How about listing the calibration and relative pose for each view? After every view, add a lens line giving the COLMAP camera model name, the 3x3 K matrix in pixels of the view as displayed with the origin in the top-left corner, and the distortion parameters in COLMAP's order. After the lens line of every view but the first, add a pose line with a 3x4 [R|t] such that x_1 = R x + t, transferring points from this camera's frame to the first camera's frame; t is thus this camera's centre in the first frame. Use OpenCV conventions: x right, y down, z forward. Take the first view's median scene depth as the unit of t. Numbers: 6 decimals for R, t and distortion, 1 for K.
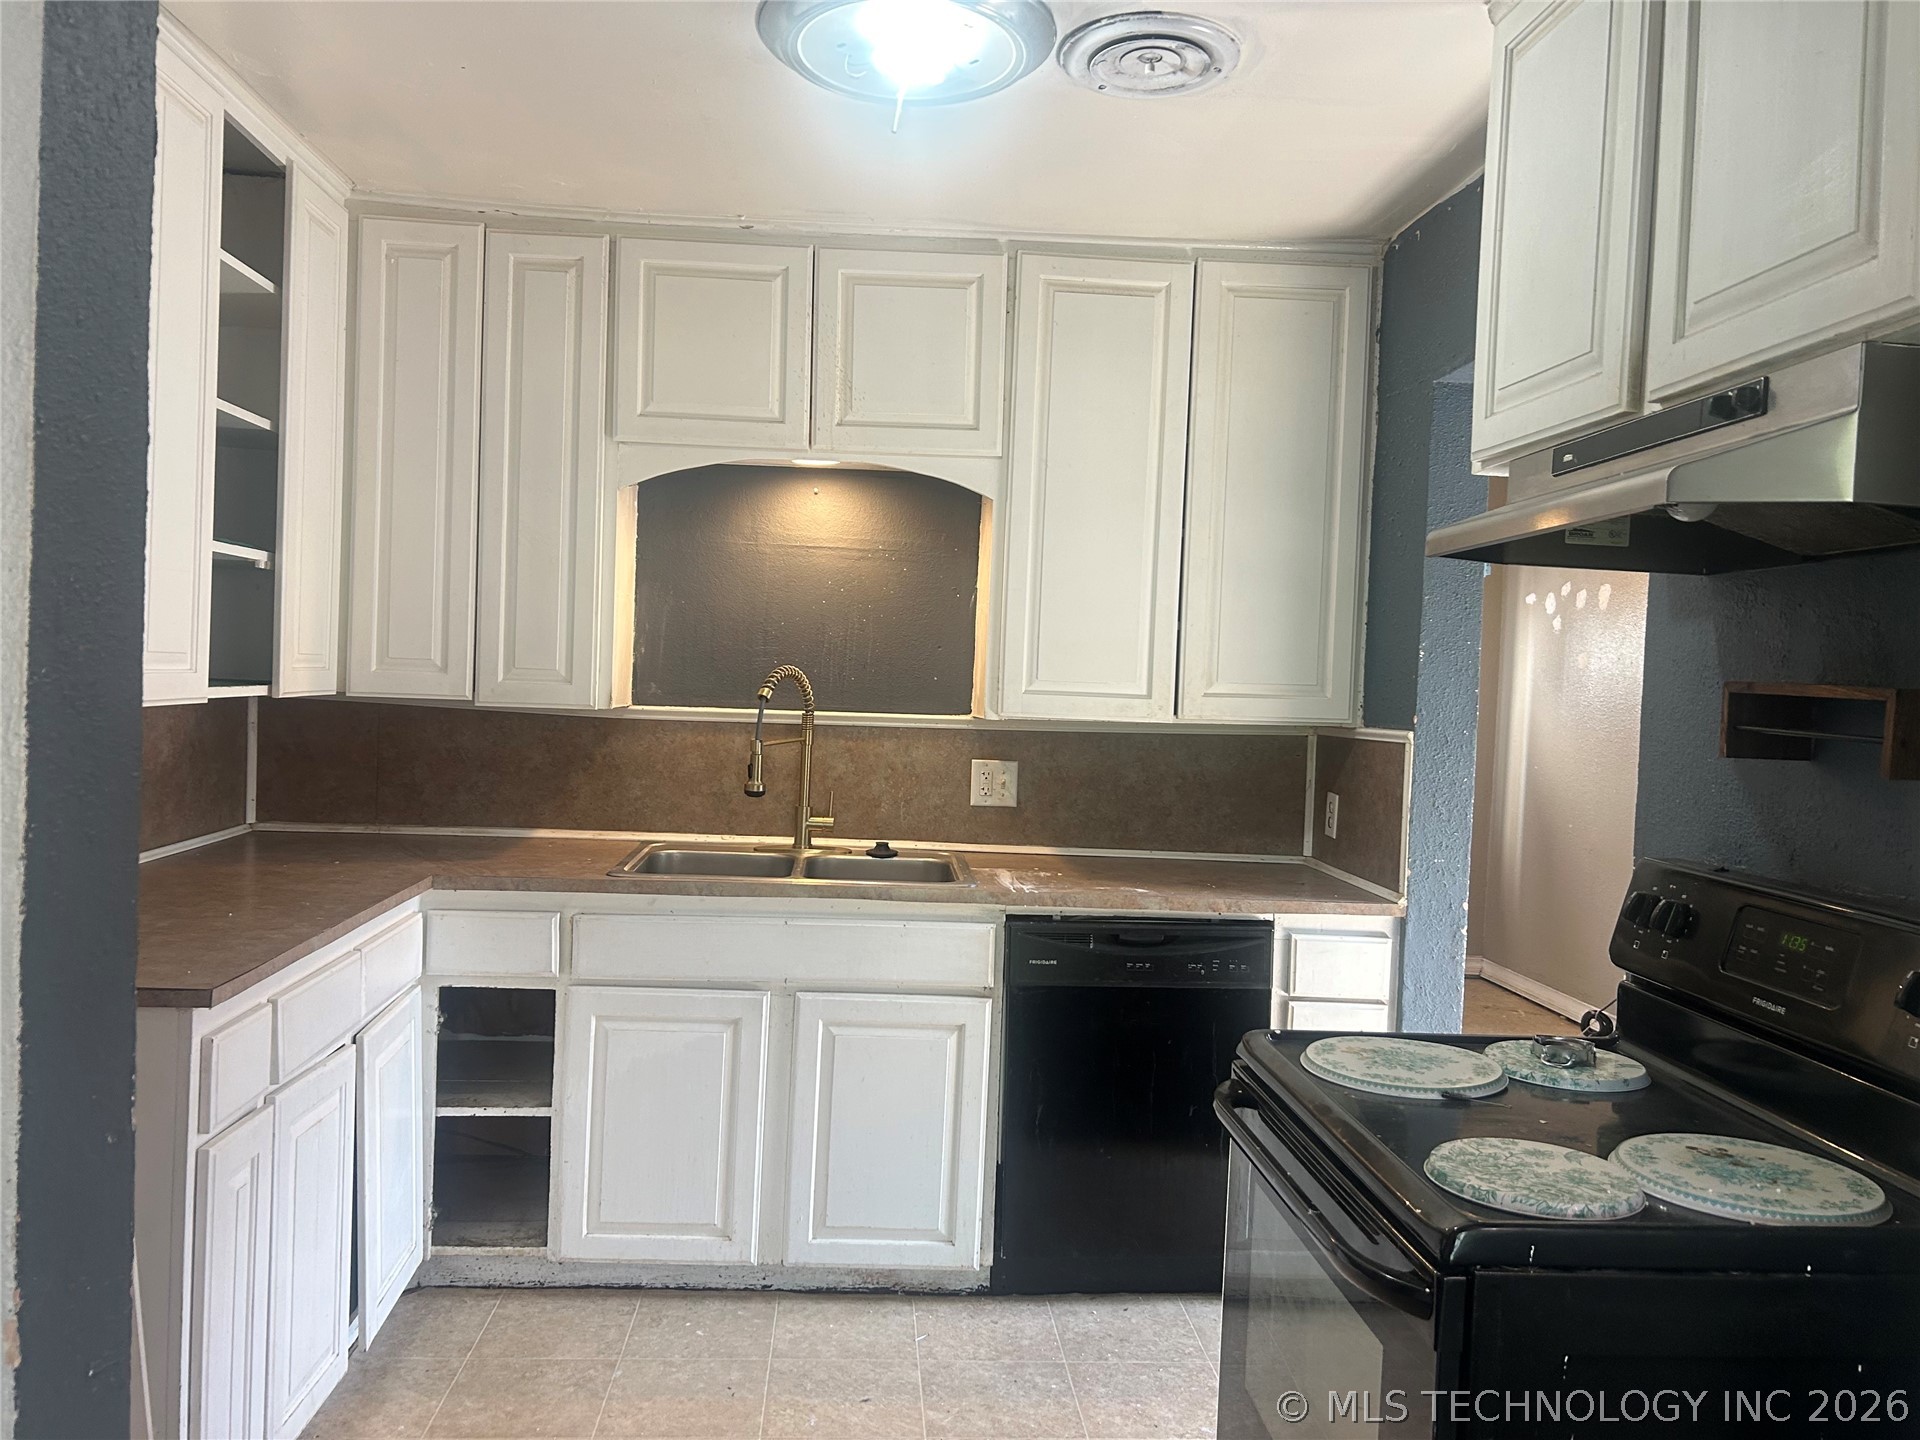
lens RADIAL K [[1442.9, 0, 959.3], [0, 1442.9, 720.1], [0, 0, 1]] dist [0.059471, -0.061959]
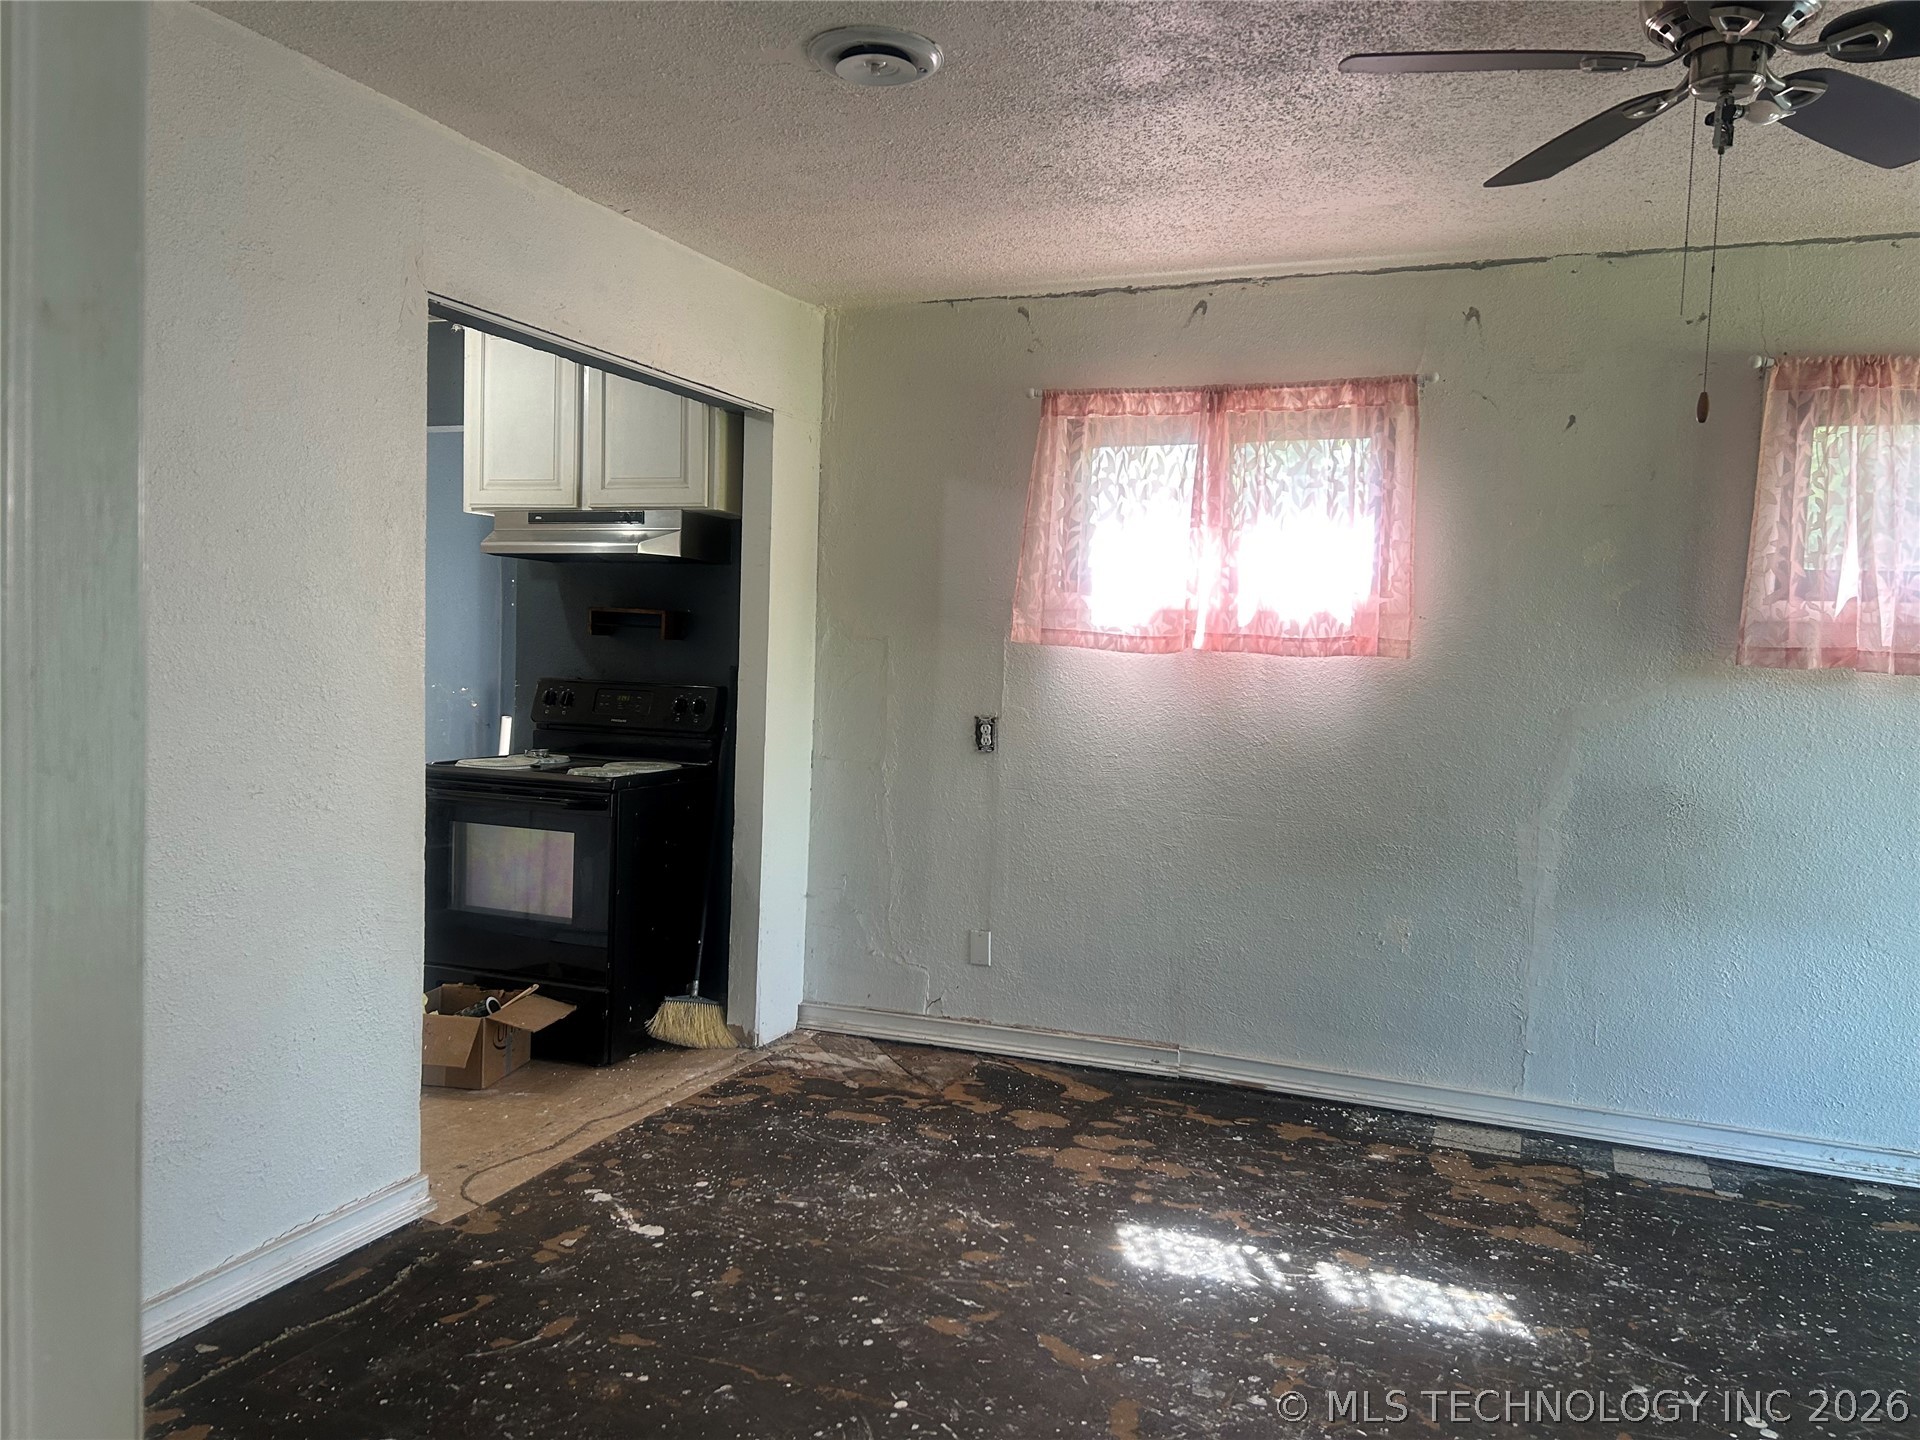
lens RADIAL K [[1442.9, 0, 957.5], [0, 1442.9, 722.5], [0, 0, 1]] dist [0.059471, -0.061959]
pose [[0.430351, -0.072418, 0.899752, -1.642083], [0.011042, 0.997124, 0.074974, -0.005813], [-0.902594, -0.022330, 0.429913, -0.790663]]
